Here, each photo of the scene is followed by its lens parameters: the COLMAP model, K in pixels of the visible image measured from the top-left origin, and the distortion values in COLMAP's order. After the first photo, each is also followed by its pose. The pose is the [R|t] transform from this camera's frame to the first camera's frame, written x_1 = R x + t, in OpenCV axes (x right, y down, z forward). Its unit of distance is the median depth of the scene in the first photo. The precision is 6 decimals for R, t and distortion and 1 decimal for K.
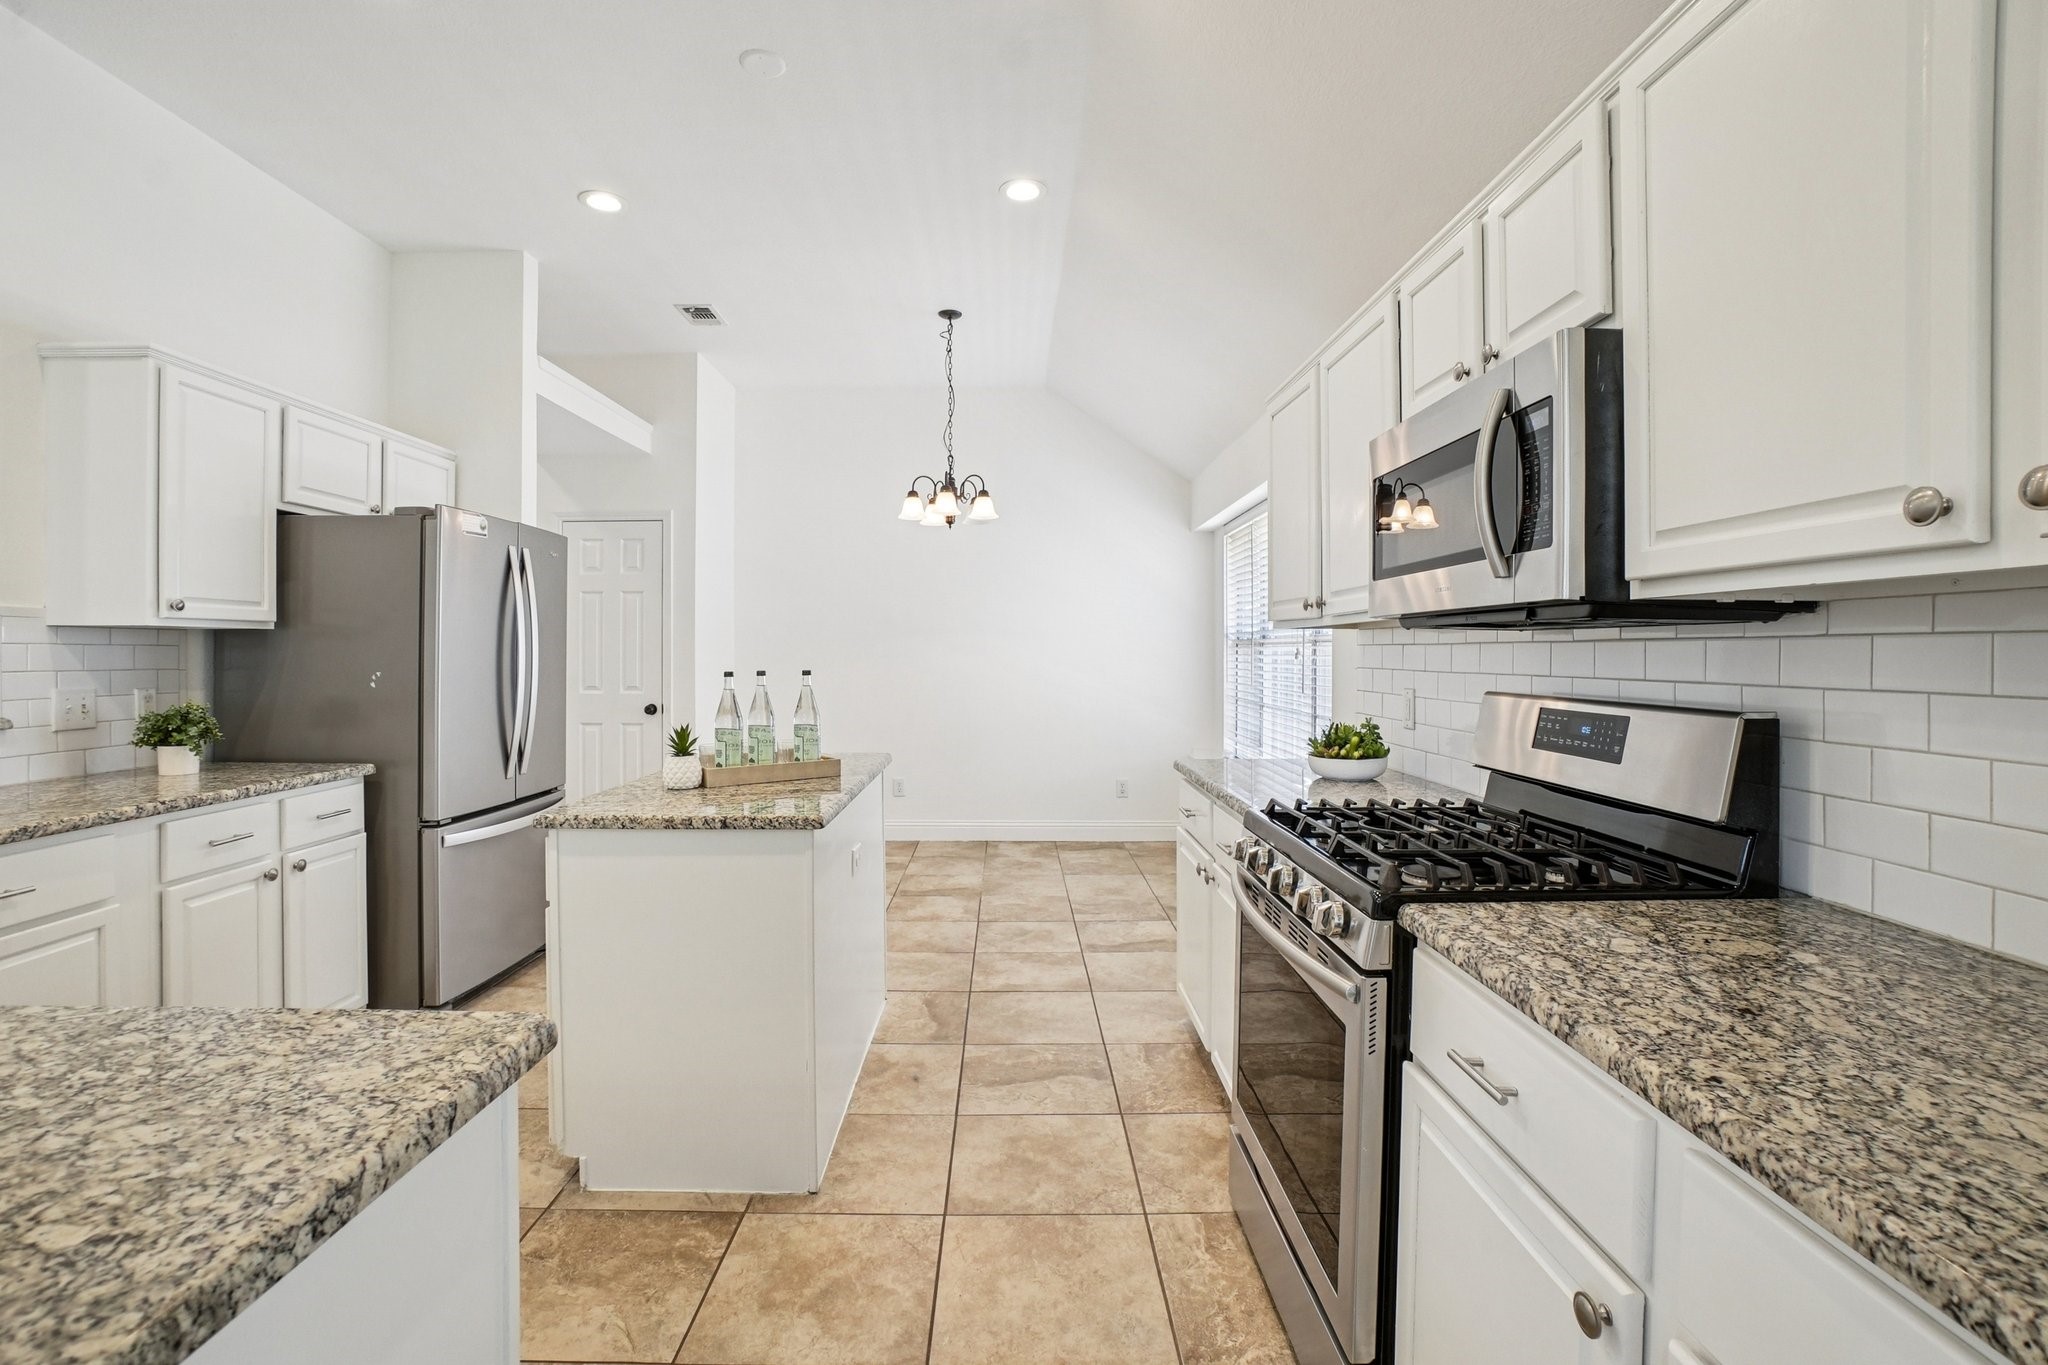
lens RADIAL K [[907.6, 0, 1009.0], [0, 907.6, 660.3], [0, 0, 1]] dist [-0.058476, 0.019168]
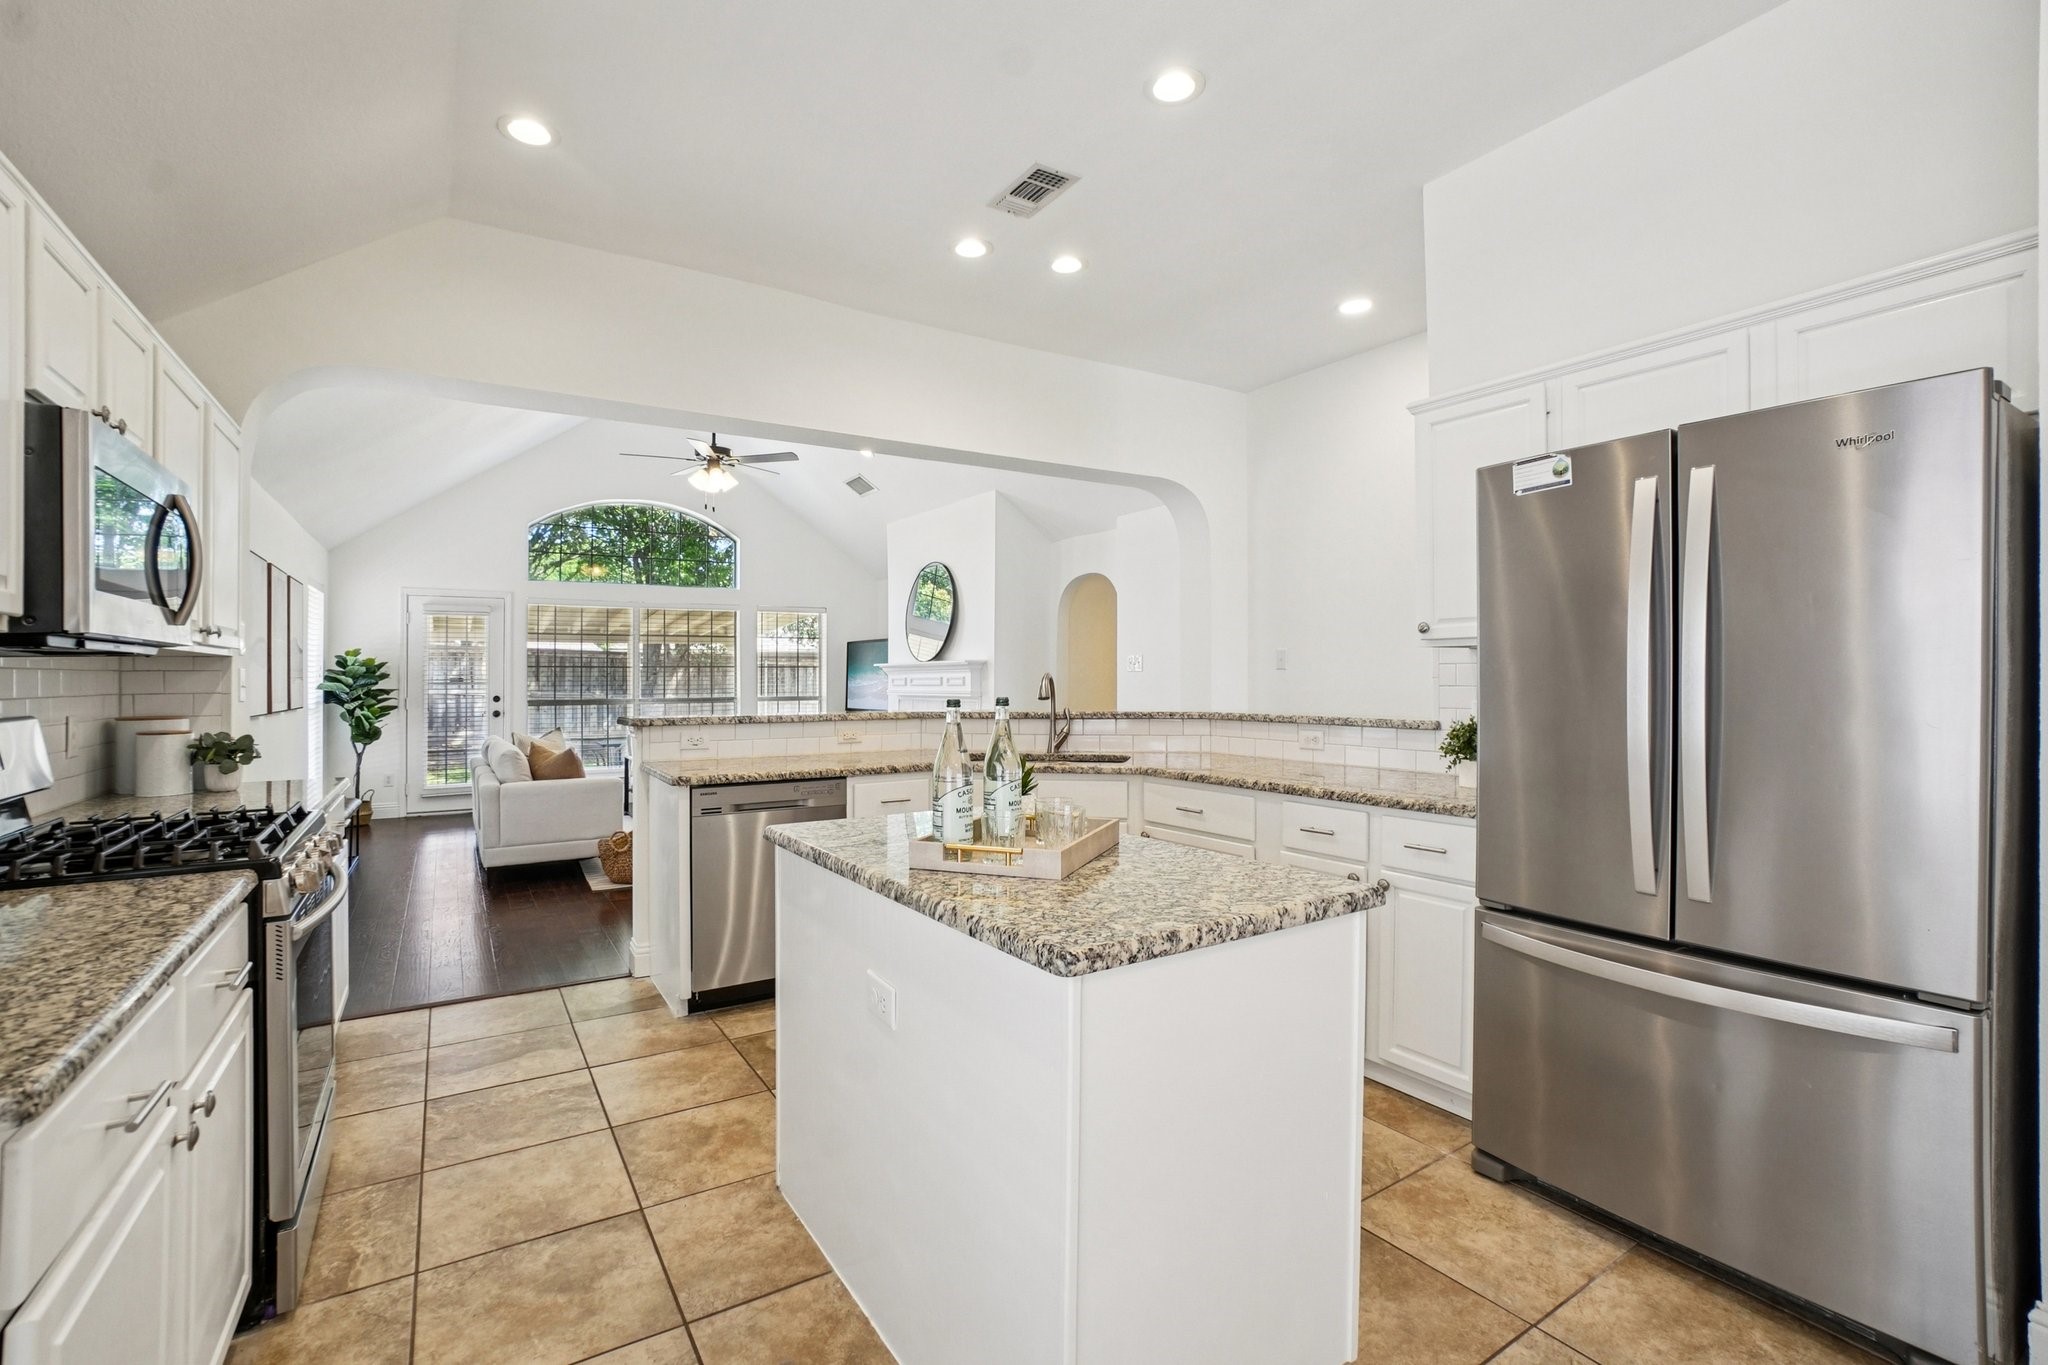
lens RADIAL K [[907.6, 0, 1012.4], [0, 907.6, 670.6], [0, 0, 1]] dist [-0.058476, 0.019168]
pose [[-0.843723, 0.001617, -0.536777, 0.085193], [0.001469, 0.999999, 0.000703, -0.010123], [0.536777, -0.000195, -0.843724, 1.532450]]
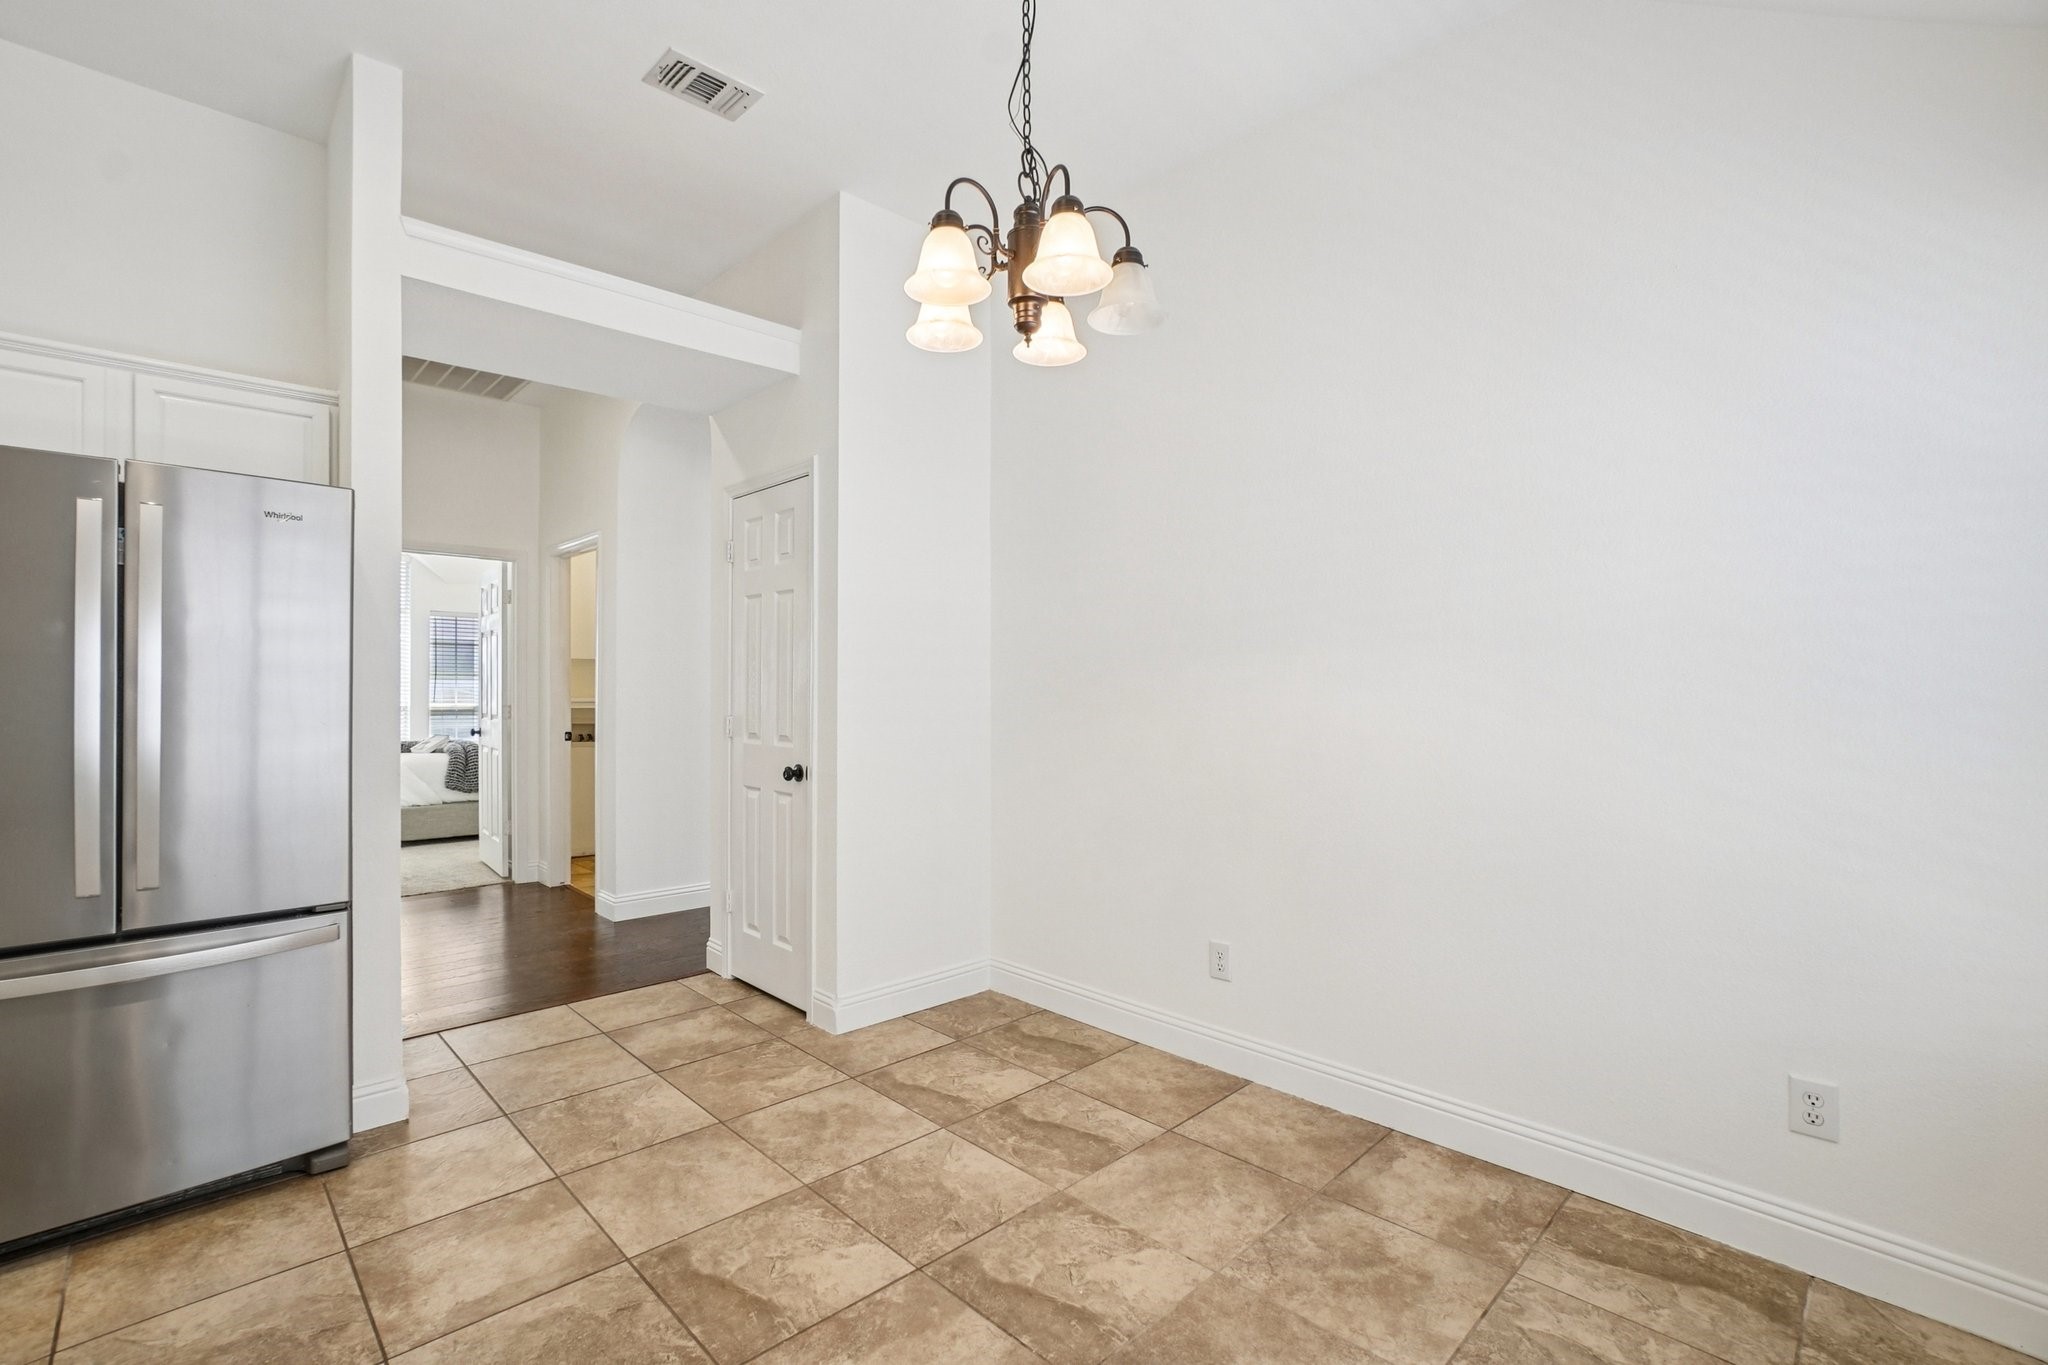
lens RADIAL K [[907.6, 0, 1005.5], [0, 907.6, 697.3], [0, 0, 1]] dist [-0.058476, 0.019168]
pose [[0.693577, 0.008504, -0.720333, 0.324913], [-0.009711, 0.999950, 0.002455, -0.005838], [0.720317, 0.005292, 0.693624, 1.270656]]
